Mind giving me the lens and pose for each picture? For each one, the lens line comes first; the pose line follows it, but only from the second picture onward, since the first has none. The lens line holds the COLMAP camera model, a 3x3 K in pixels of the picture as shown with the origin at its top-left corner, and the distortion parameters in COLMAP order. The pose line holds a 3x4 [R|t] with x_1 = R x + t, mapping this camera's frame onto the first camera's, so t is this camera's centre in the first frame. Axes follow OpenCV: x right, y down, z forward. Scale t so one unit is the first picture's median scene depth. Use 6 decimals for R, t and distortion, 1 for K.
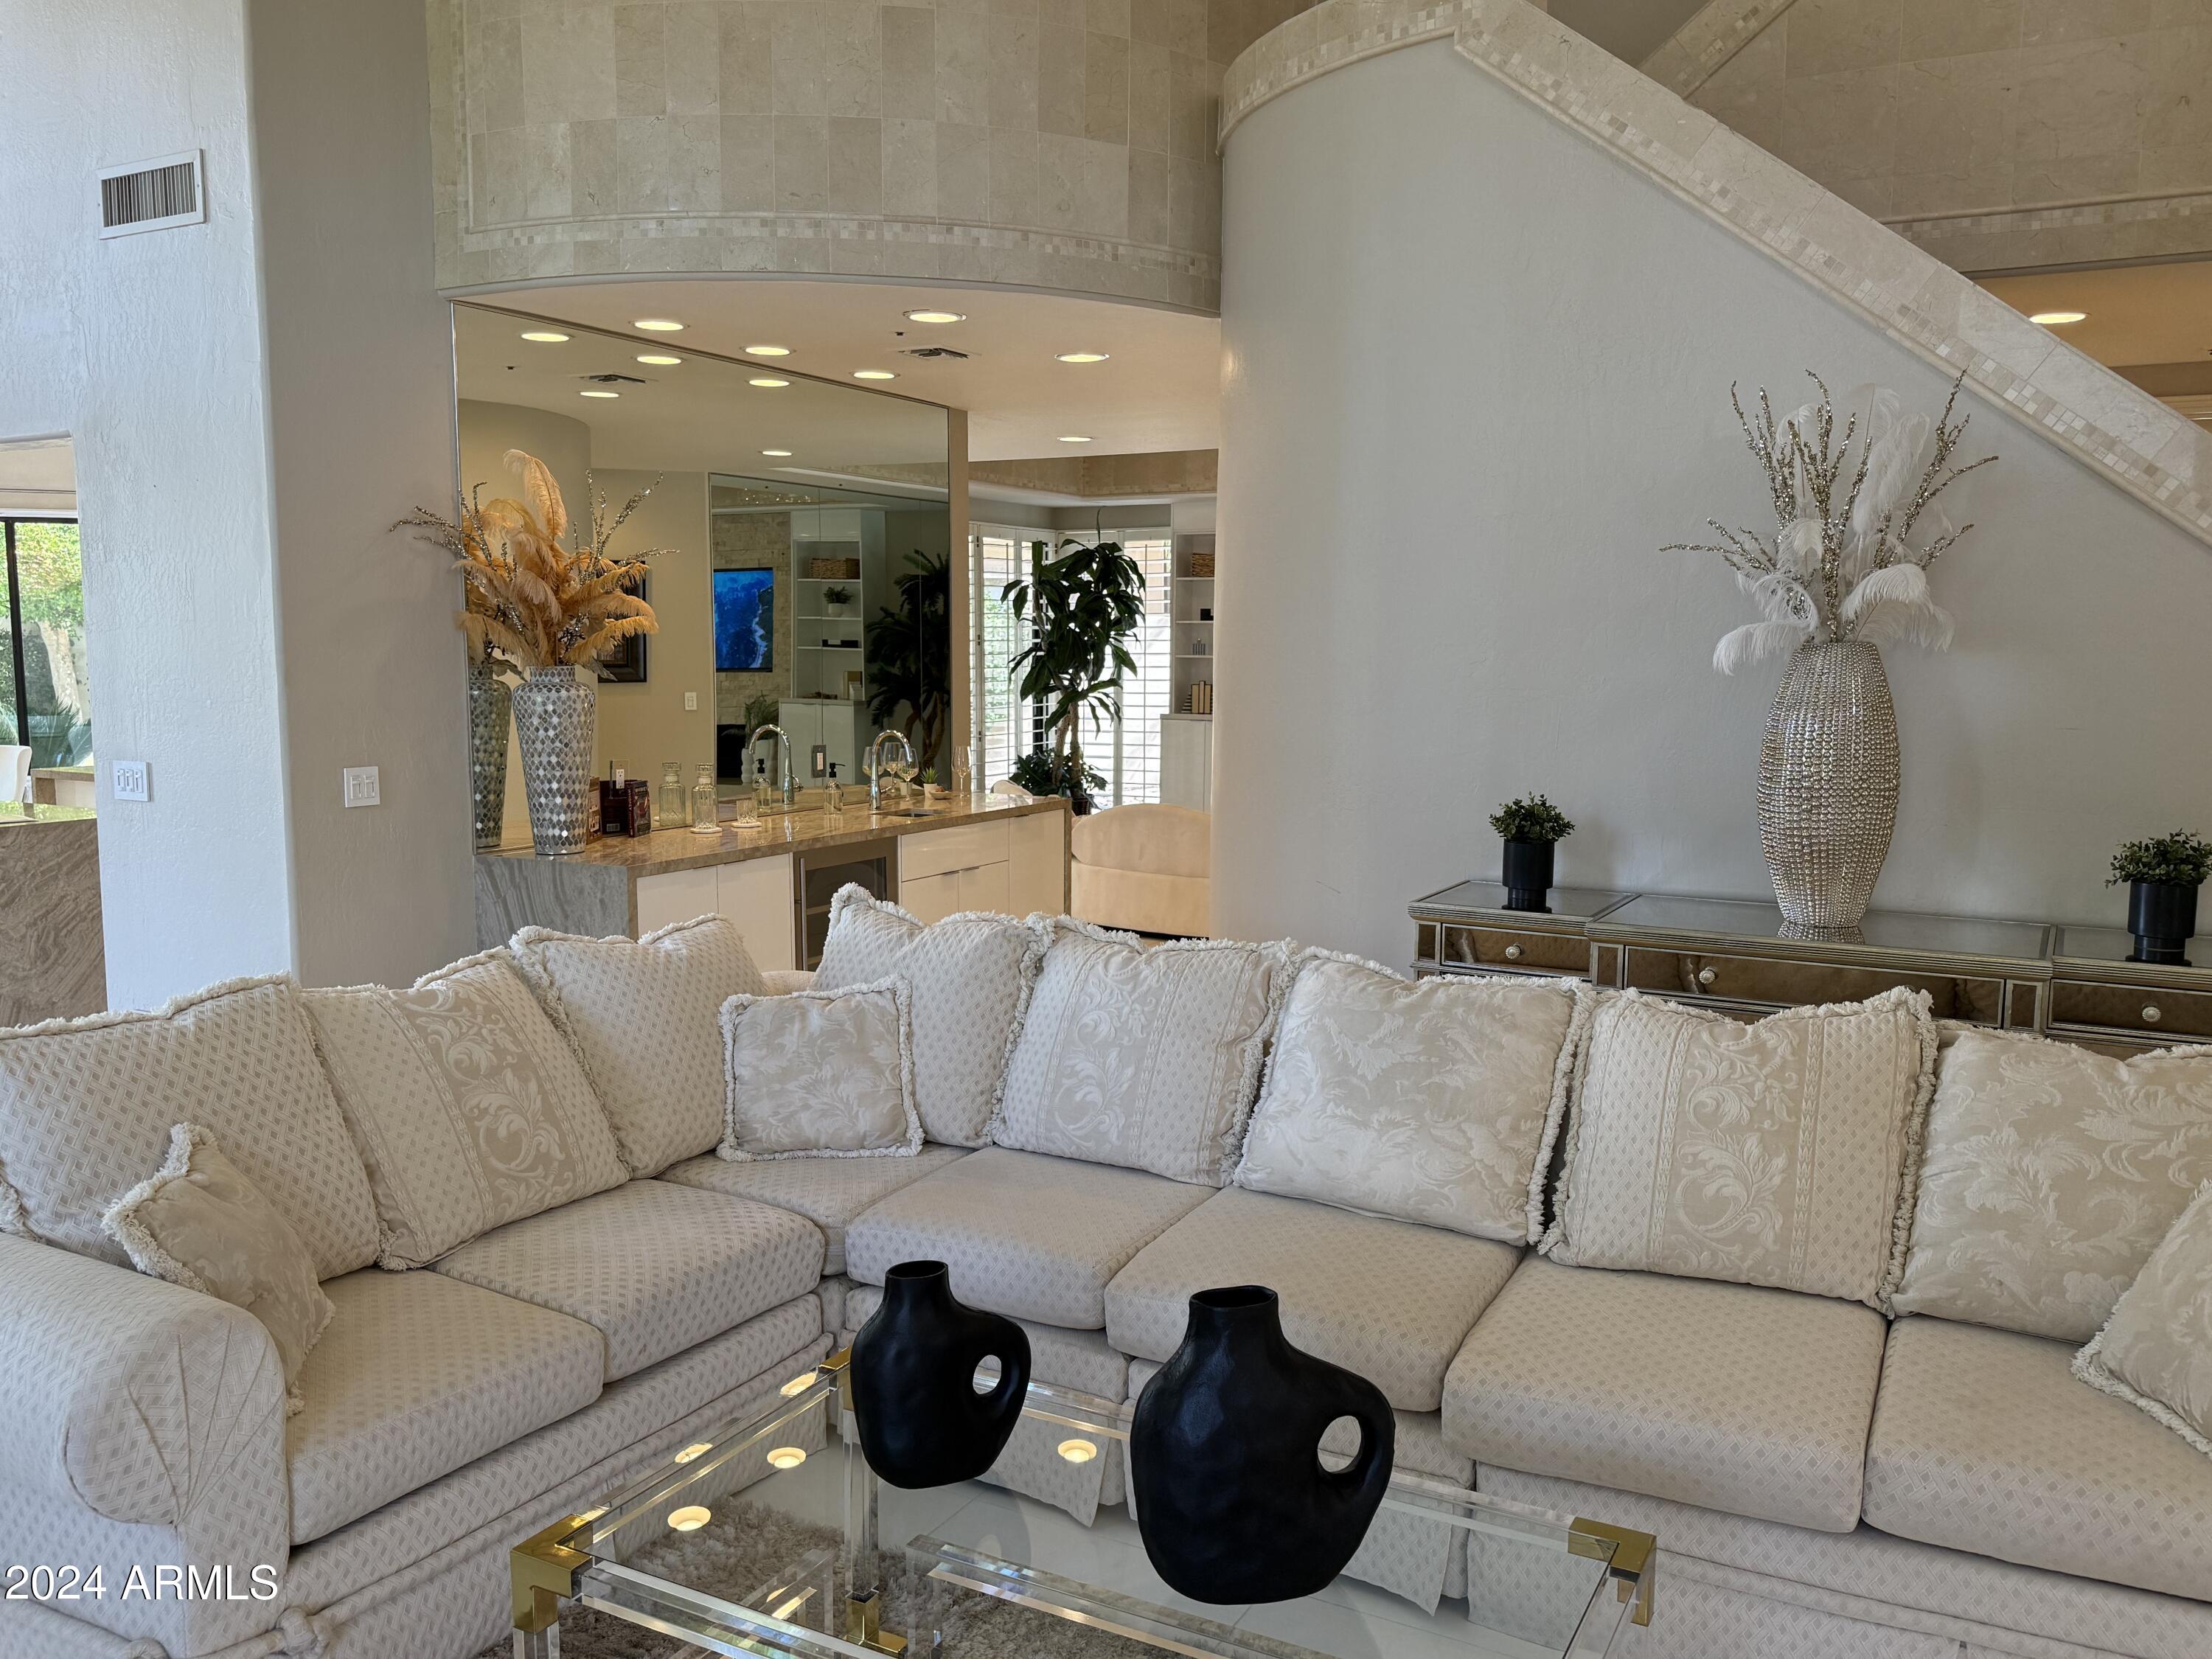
lens RADIAL K [[1776.5, 0, 1126.7], [0, 1776.5, 826.8], [0, 0, 1]] dist [0.119828, -0.206234]
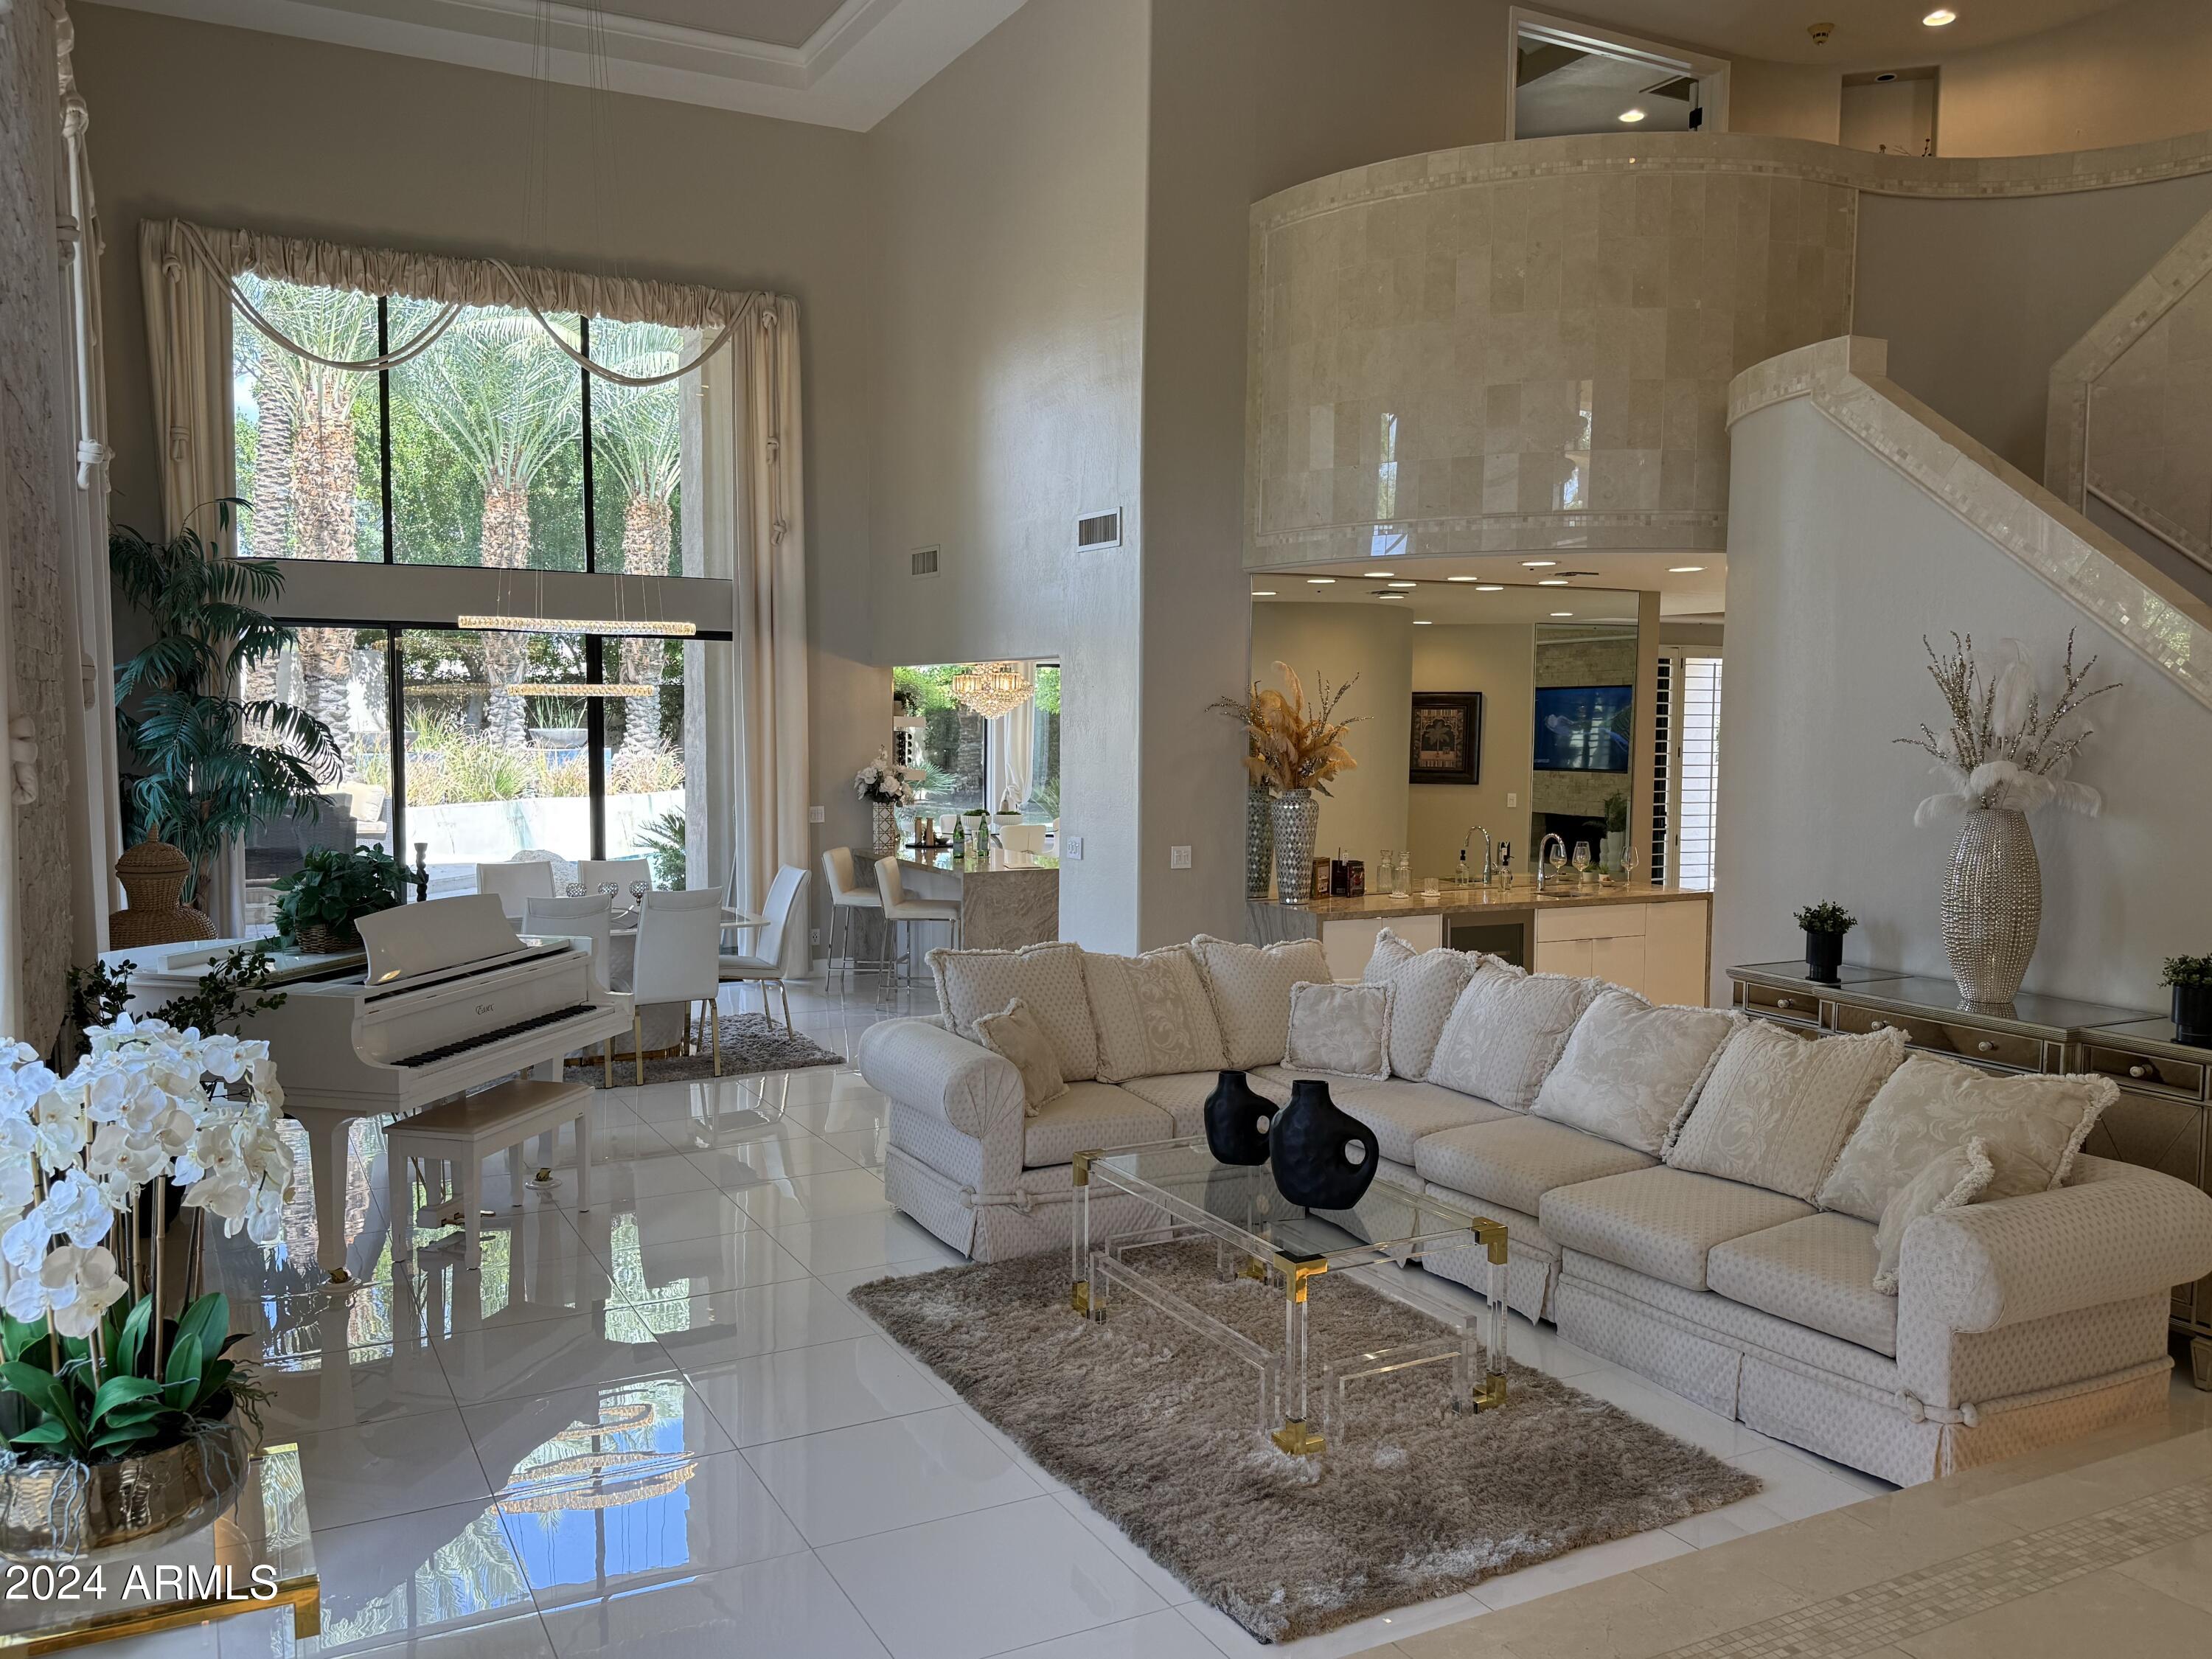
lens RADIAL K [[1760.3, 0, 1043.6], [0, 1760.3, 822.9], [0, 0, 1]] dist [0.059778, -0.106605]
pose [[0.819013, 0.037450, -0.572551, 0.437723], [-0.063271, 0.997677, -0.025250, -0.004028], [0.570275, 0.056906, 0.819480, -0.469633]]
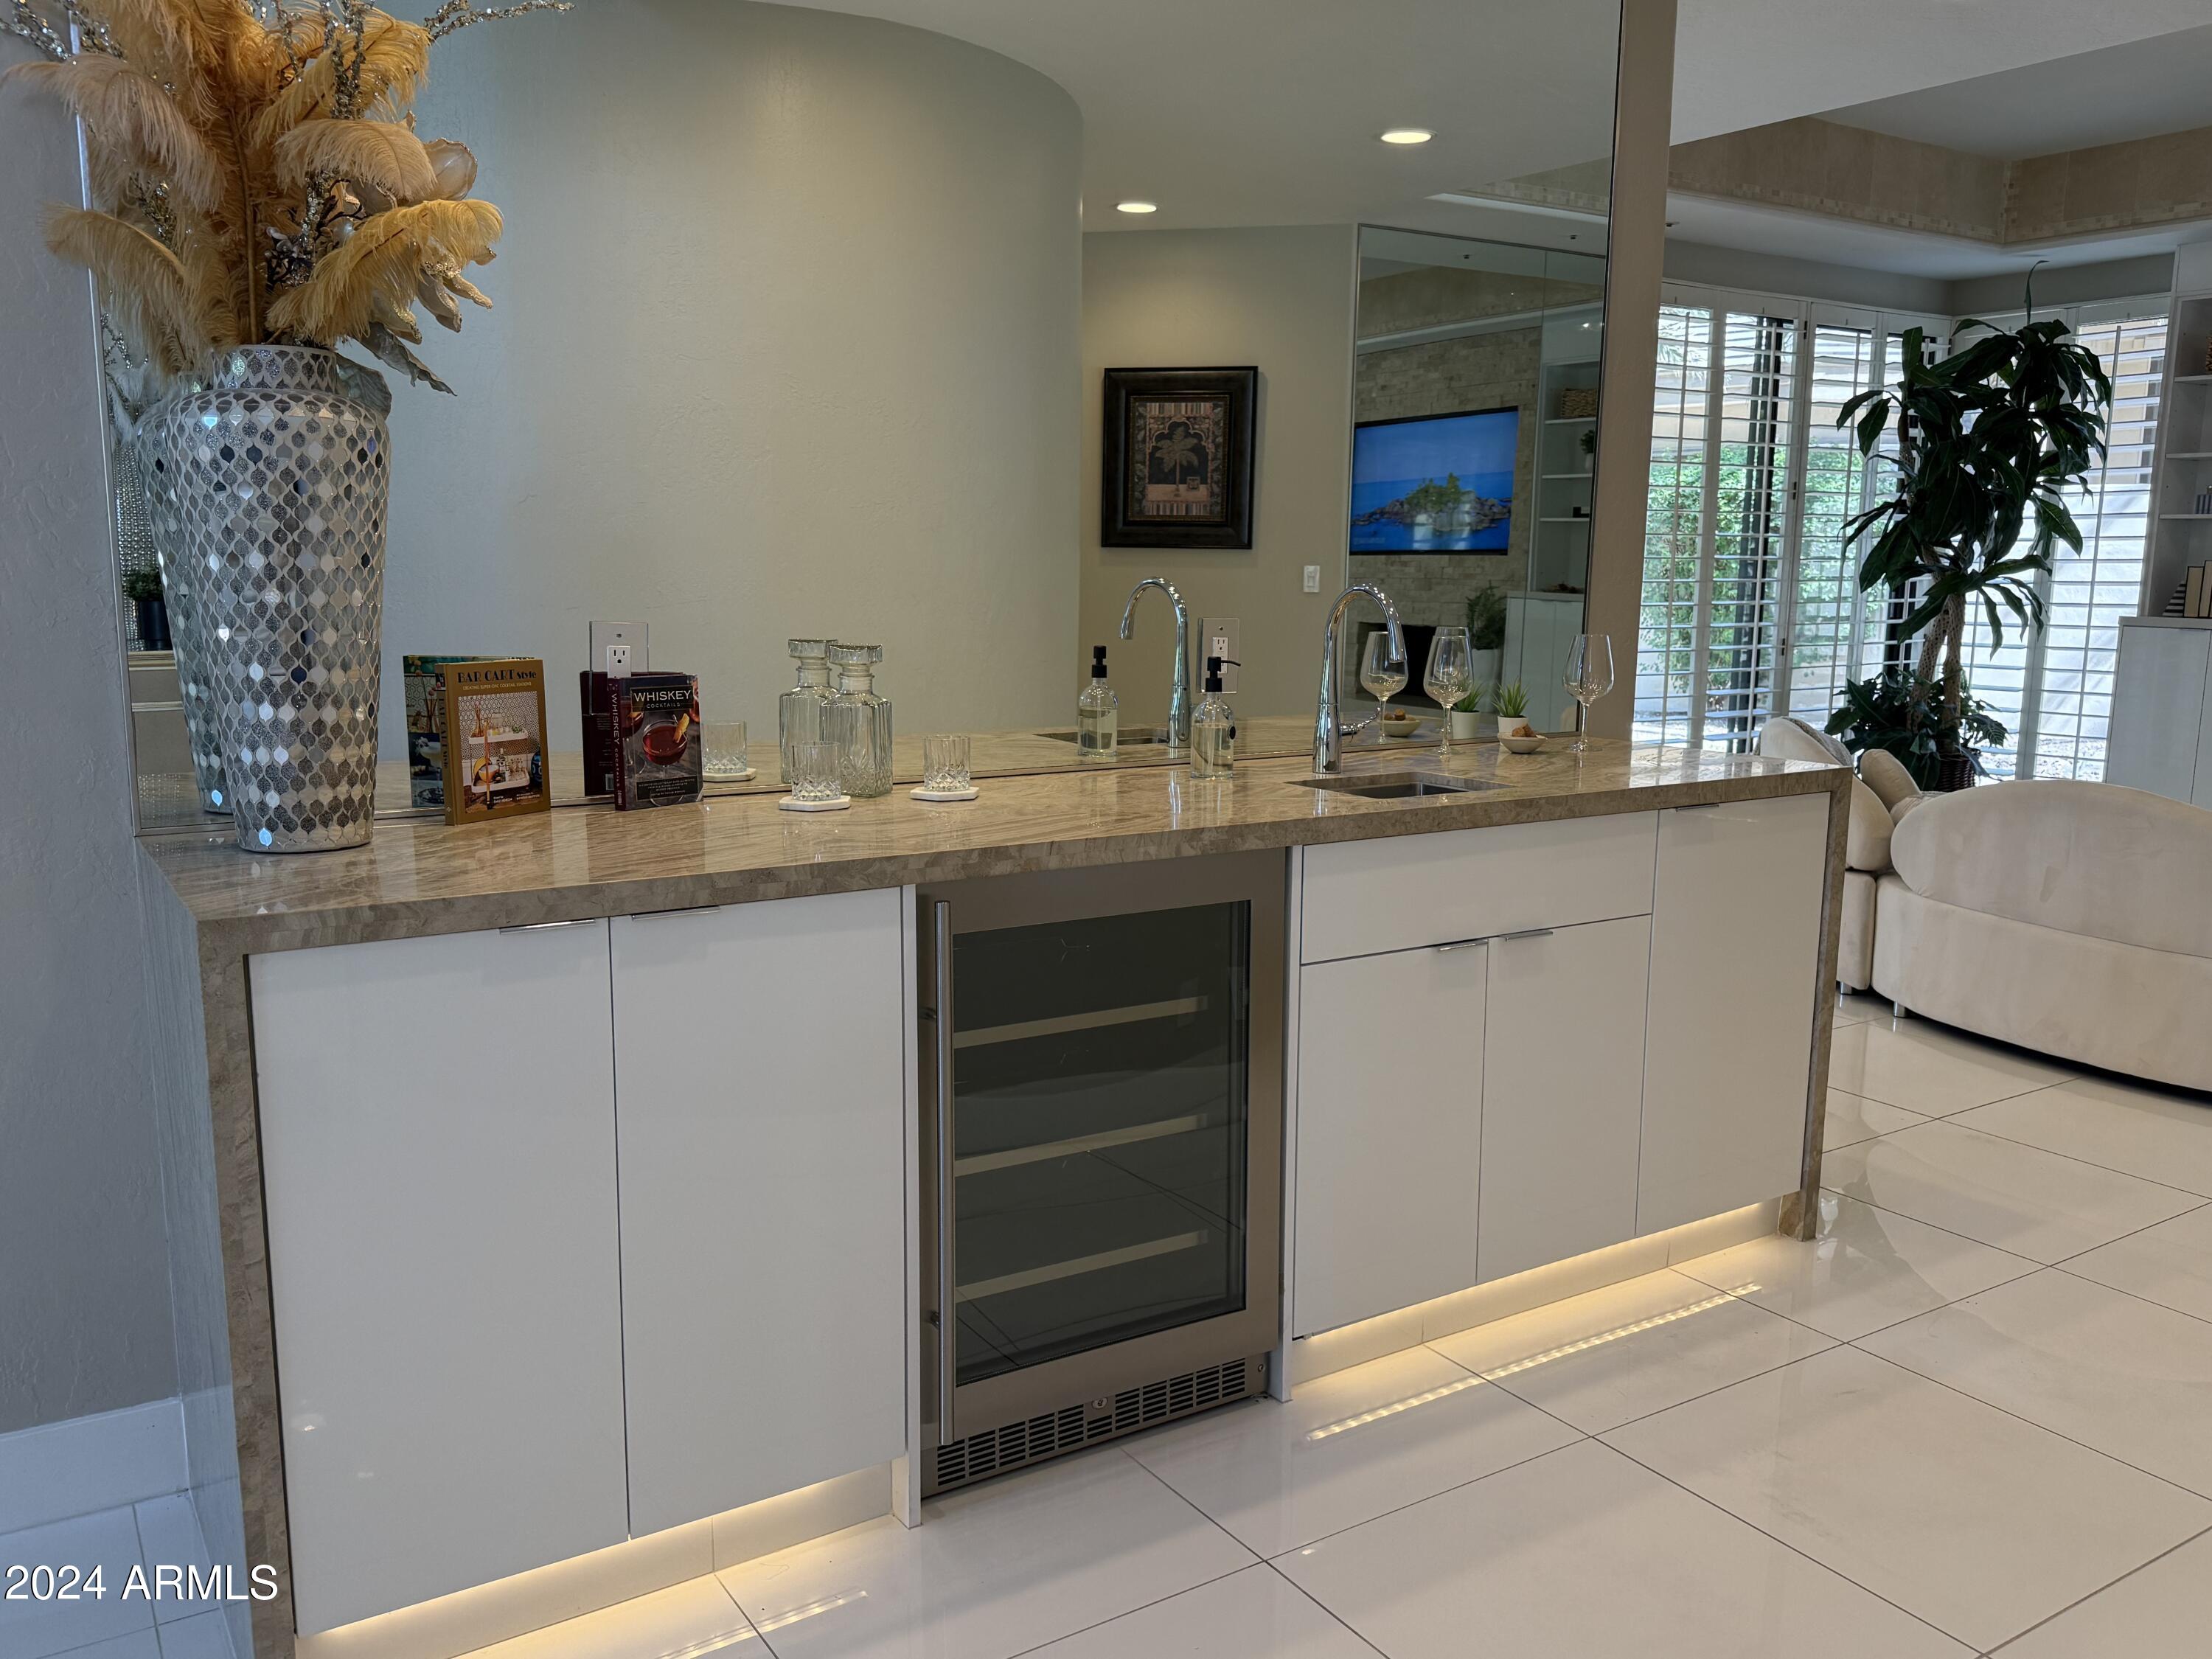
lens RADIAL K [[1760.3, 0, 1043.6], [0, 1760.3, 822.9], [0, 0, 1]] dist [0.059778, -0.106605]
pose [[0.864504, 0.083580, -0.495628, 0.017975], [-0.061875, 0.996274, 0.060080, -0.025108], [0.498803, -0.021273, 0.866454, 0.788528]]
